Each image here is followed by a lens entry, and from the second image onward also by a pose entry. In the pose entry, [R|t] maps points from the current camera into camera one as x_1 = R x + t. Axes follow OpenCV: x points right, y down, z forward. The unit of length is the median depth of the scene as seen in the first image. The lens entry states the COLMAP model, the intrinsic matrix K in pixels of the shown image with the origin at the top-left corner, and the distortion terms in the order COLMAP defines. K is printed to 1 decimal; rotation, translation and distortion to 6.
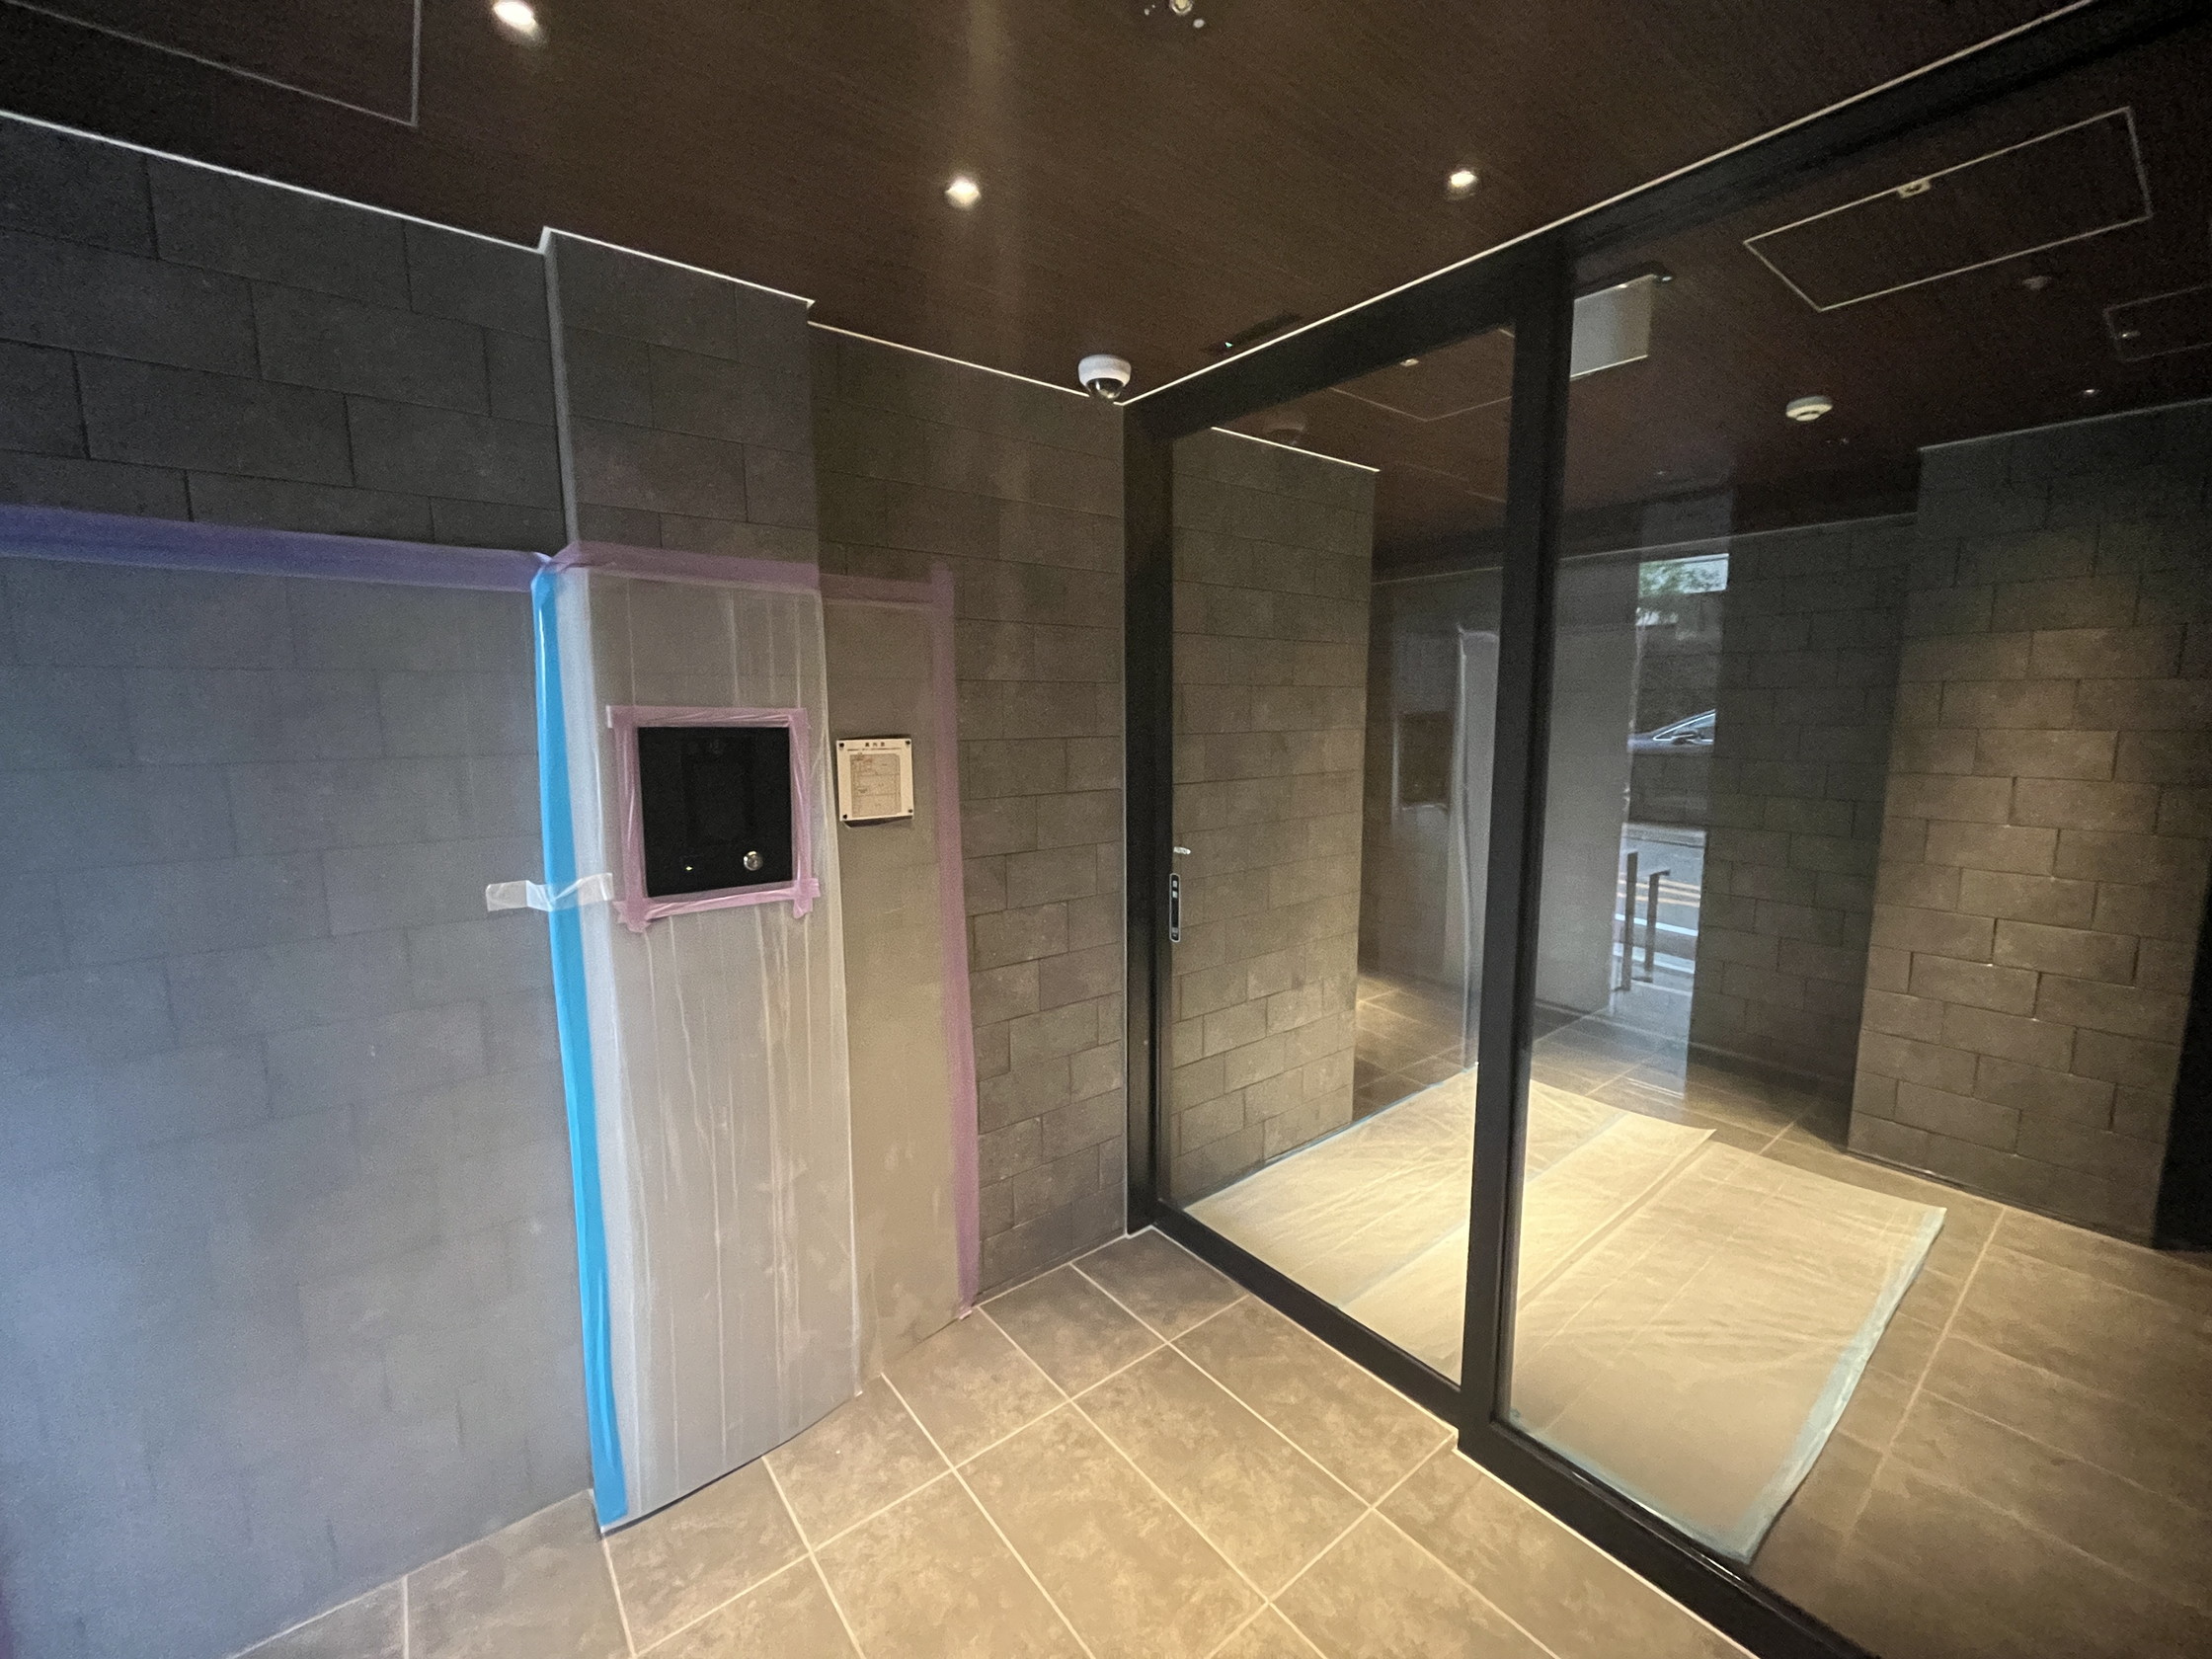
lens RADIAL K [[887.4, 0, 1102.7], [0, 887.4, 818.4], [0, 0, 1]] dist [-0.000944, -0.000251]
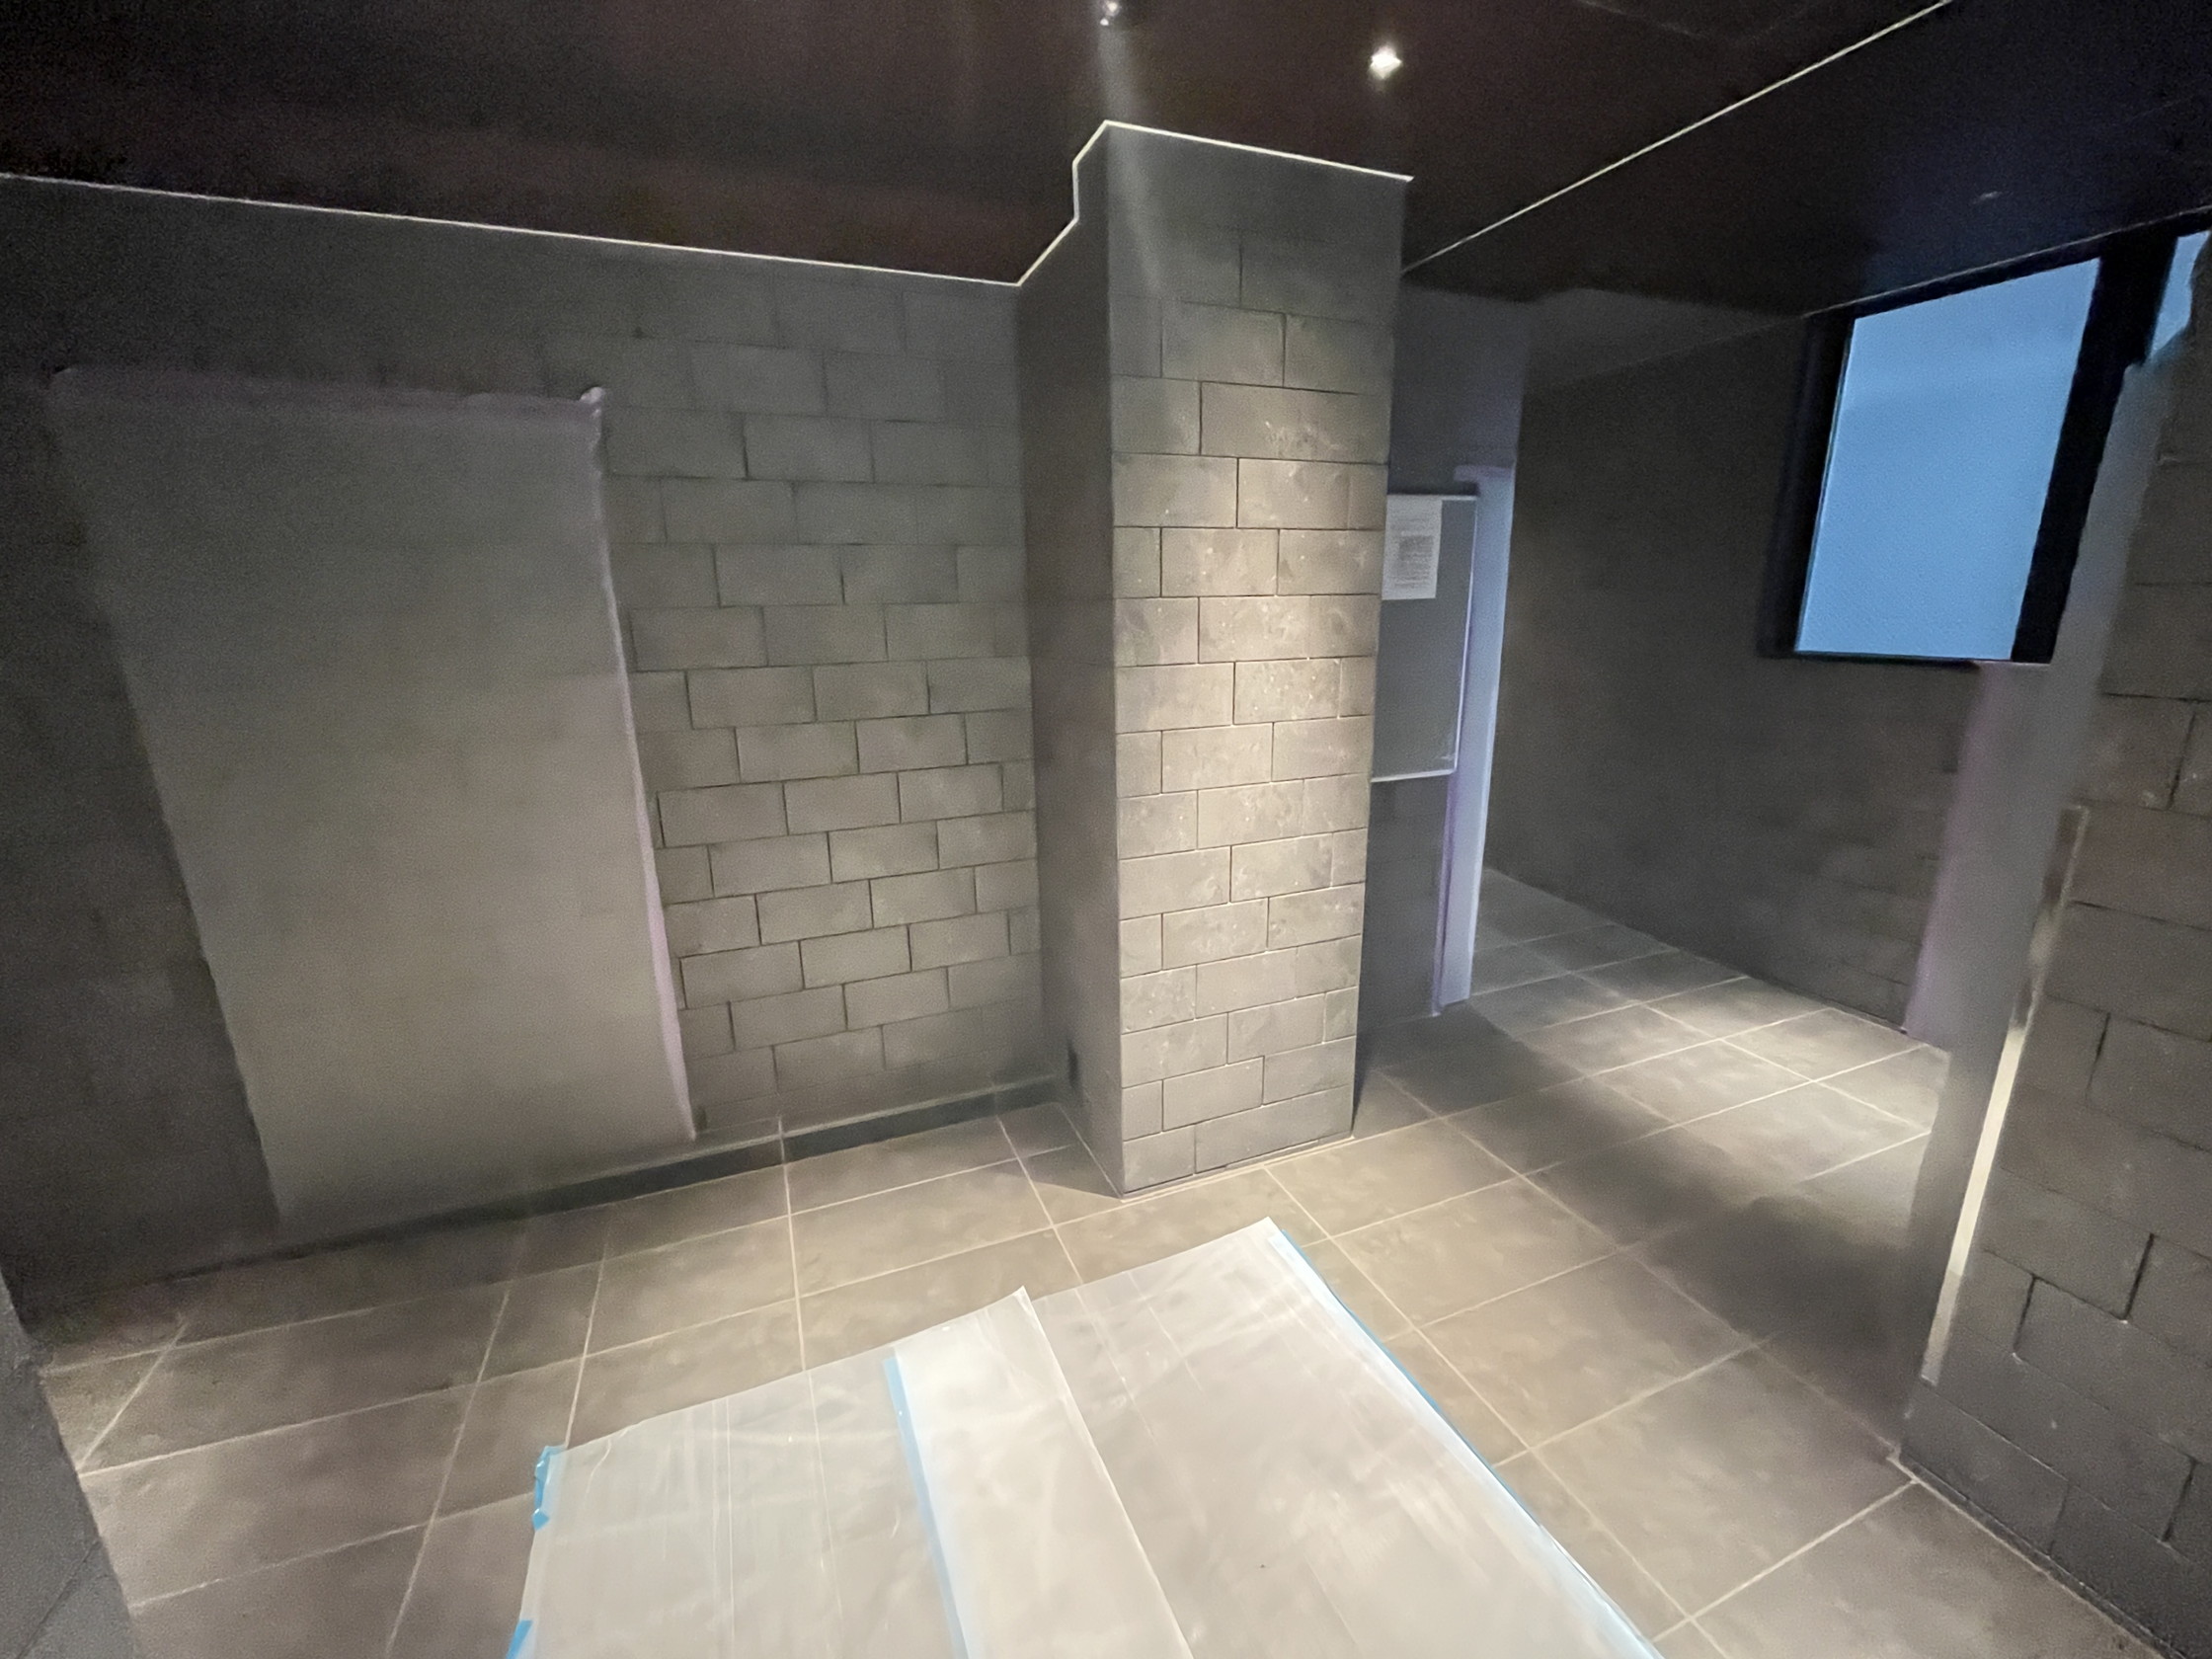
lens RADIAL K [[887.4, 0, 1102.9], [0, 887.4, 828.1], [0, 0, 1]] dist [-0.000944, -0.000251]
pose [[0.276098, -0.236293, 0.931631, 0.112589], [0.139449, 0.968900, 0.204418, -0.034553], [-0.950960, 0.073476, 0.300462, 0.388247]]
